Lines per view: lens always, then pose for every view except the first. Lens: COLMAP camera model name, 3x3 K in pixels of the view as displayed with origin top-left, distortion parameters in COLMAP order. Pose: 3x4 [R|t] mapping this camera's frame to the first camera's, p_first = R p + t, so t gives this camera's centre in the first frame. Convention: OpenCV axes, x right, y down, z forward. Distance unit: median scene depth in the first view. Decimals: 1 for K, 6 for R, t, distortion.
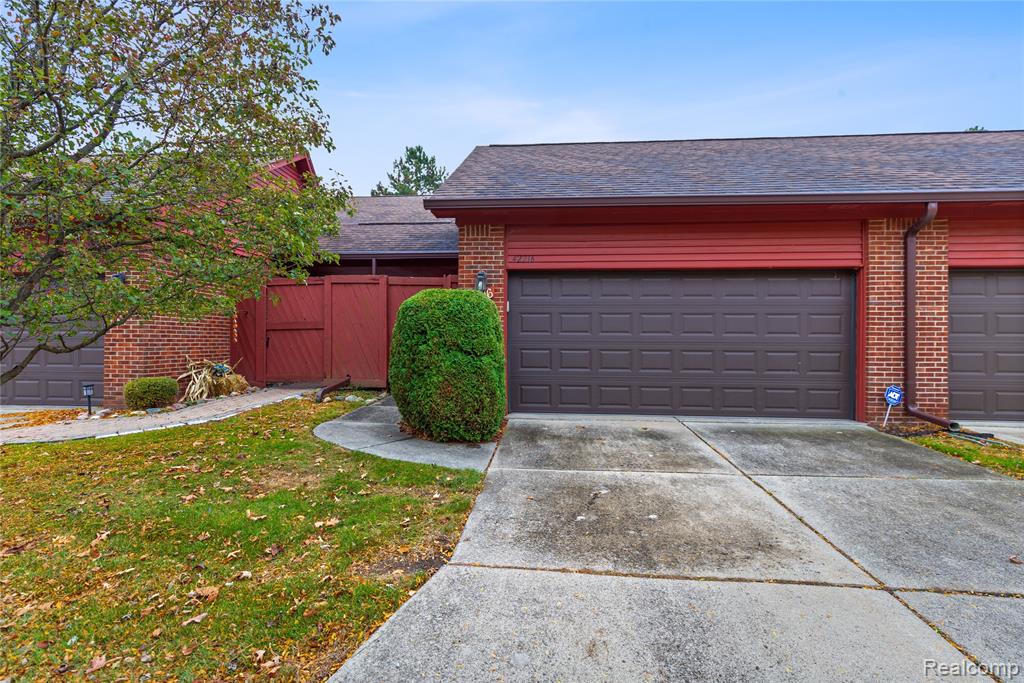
lens RADIAL K [[468.1, 0, 513.3], [0, 468.1, 345.2], [0, 0, 1]] dist [-0.000605, -0.000083]
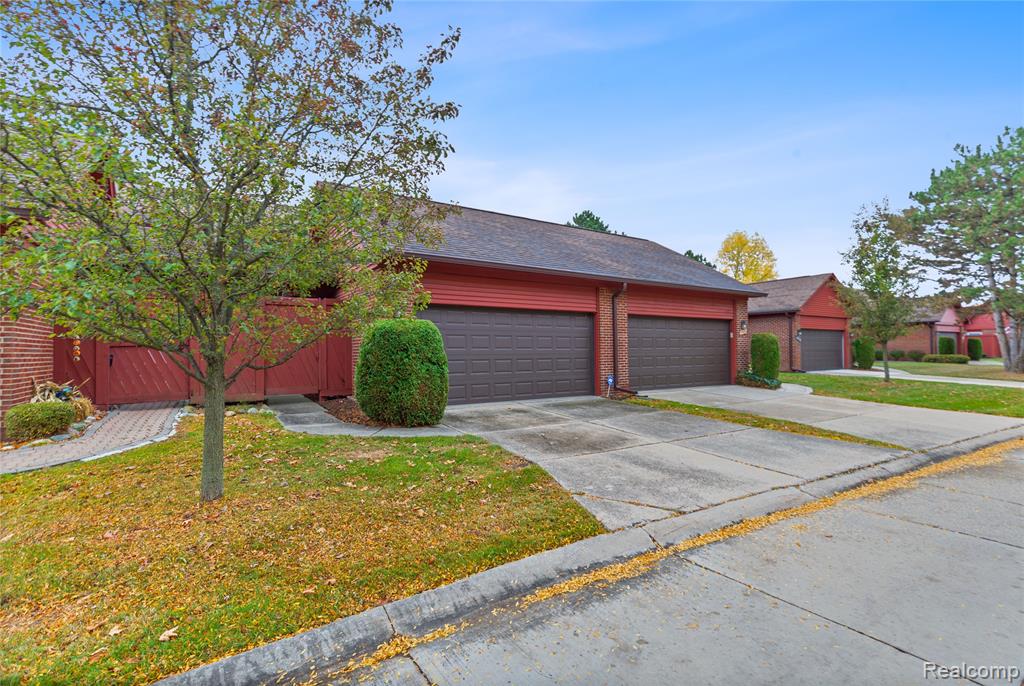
lens RADIAL K [[468.1, 0, 509.6], [0, 468.1, 343.4], [0, 0, 1]] dist [-0.000605, -0.000083]
pose [[0.797340, -0.000691, 0.603530, -0.664682], [0.016400, 0.999655, -0.020521, -0.011010], [-0.603308, 0.026260, 0.797076, -0.276808]]
